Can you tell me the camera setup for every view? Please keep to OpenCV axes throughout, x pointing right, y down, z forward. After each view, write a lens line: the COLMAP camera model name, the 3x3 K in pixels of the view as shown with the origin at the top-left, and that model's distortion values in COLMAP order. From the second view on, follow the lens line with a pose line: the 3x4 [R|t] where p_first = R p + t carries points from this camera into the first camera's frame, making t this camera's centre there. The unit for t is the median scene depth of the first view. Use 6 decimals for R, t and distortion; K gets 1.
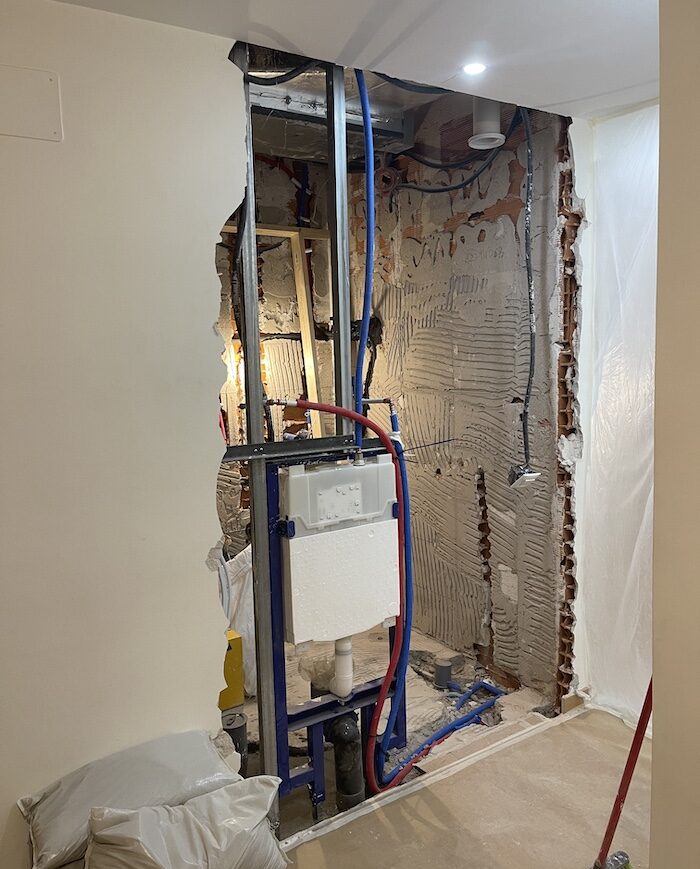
lens RADIAL K [[735.5, 0, 355.6], [0, 735.5, 434.1], [0, 0, 1]] dist [0.018281, -0.056881]
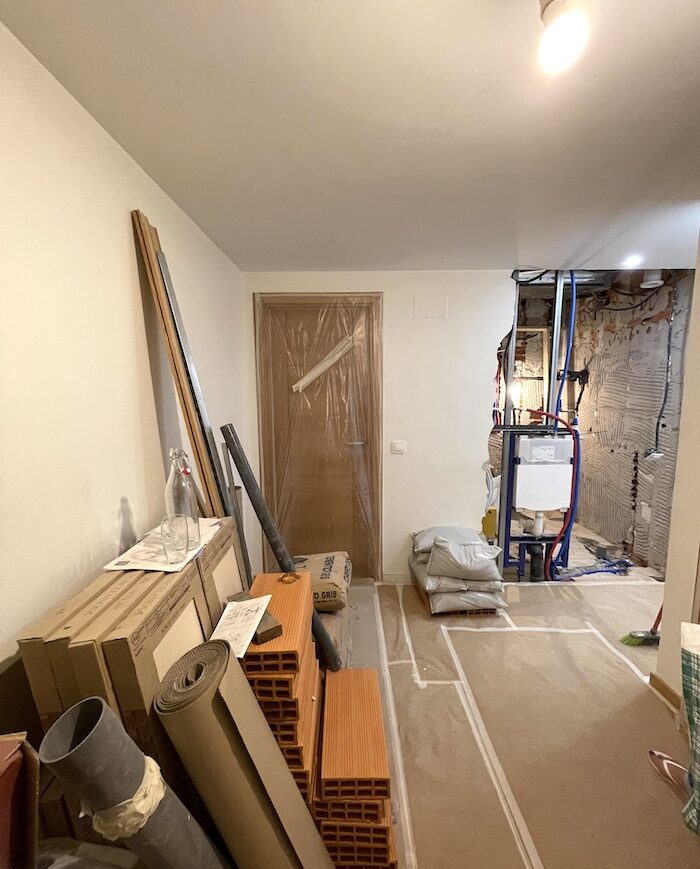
lens RADIAL K [[381.1, 0, 355.1], [0, 381.1, 435.1], [0, 0, 1]] dist [0.015295, -0.000259]
pose [[0.848148, 0.100450, -0.520149, 0.079782], [-0.083548, 0.994934, 0.055906, 0.013199], [0.523129, -0.003959, 0.852244, -0.293143]]
